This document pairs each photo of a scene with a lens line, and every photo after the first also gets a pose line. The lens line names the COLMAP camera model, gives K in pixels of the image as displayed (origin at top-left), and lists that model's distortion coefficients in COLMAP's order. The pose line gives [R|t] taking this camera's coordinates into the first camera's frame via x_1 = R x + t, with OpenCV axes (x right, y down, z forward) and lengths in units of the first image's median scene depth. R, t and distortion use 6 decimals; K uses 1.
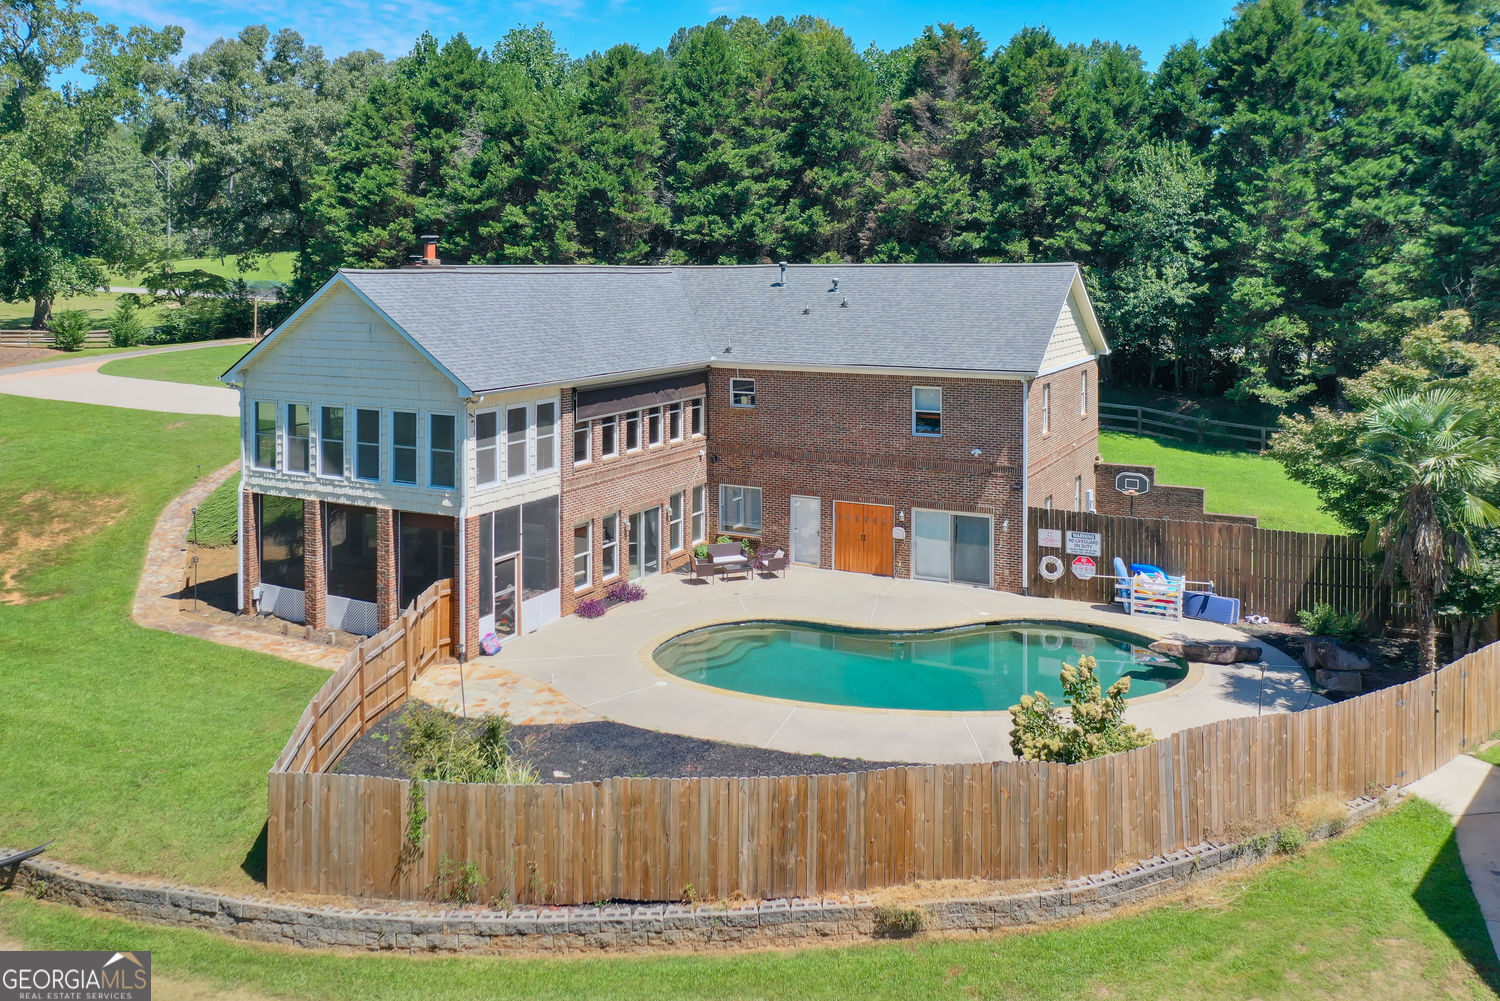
lens RADIAL K [[1244.1, 0, 752.5], [0, 1244.1, 288.3], [0, 0, 1]] dist [-0.011078, -0.004616]
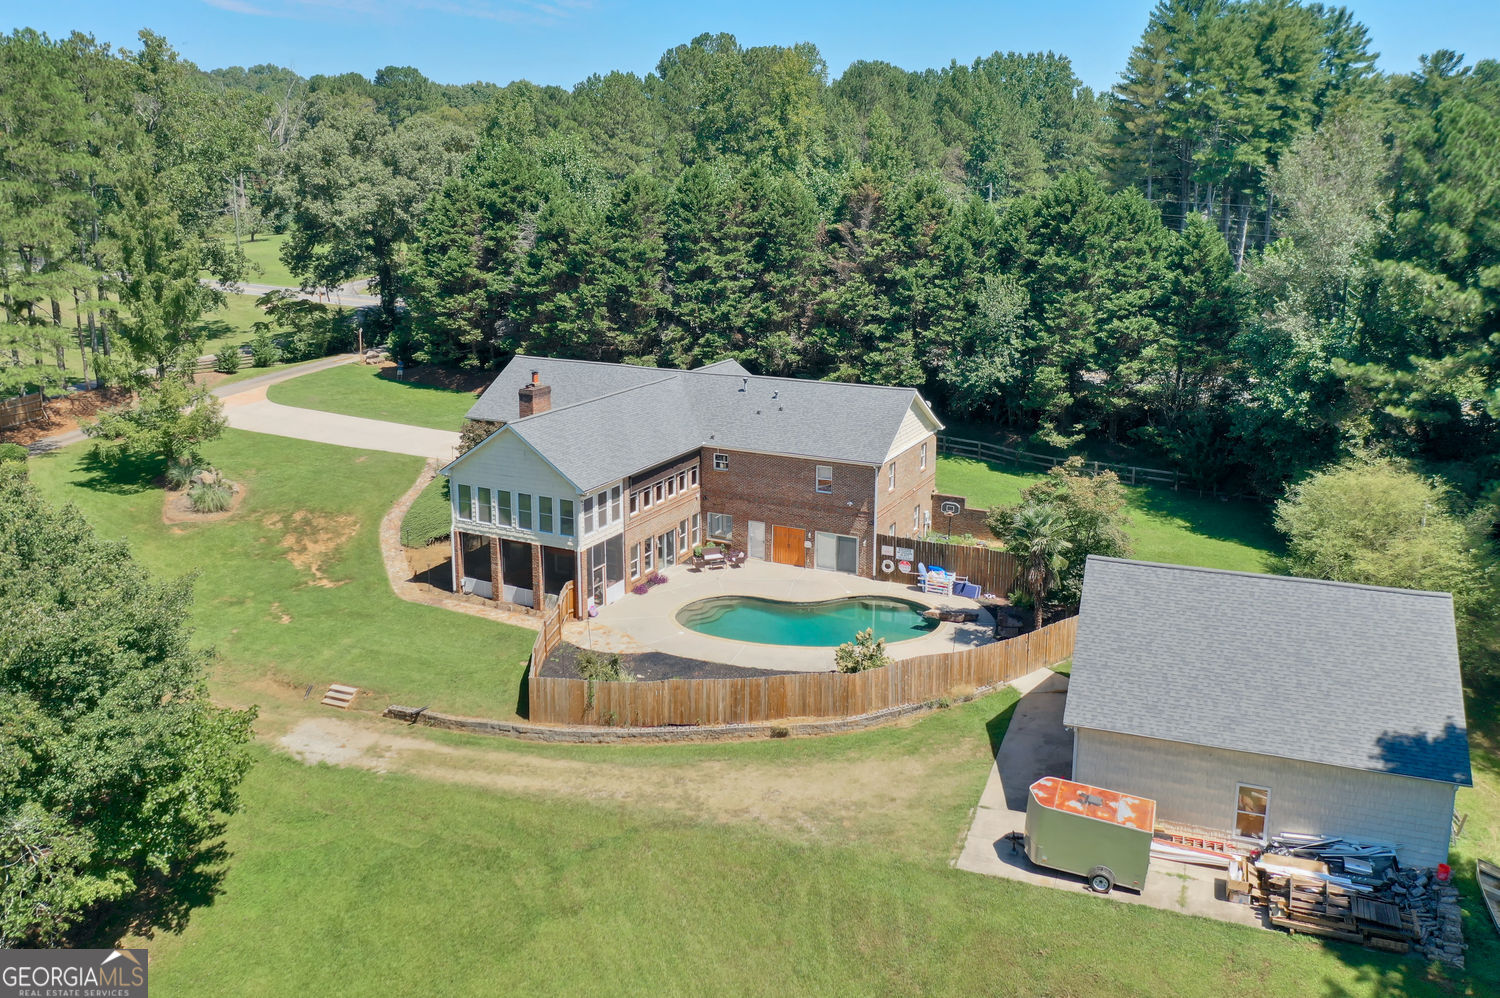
lens RADIAL K [[1197.8, 0, 746.6], [0, 1197.8, 460.4], [0, 0, 1]] dist [-0.003500, -0.000808]
pose [[0.999944, 0.000632, 0.010547, 0.007992], [-0.002846, 0.977415, 0.211308, -0.213686], [-0.010175, -0.211326, 0.977363, -0.495182]]
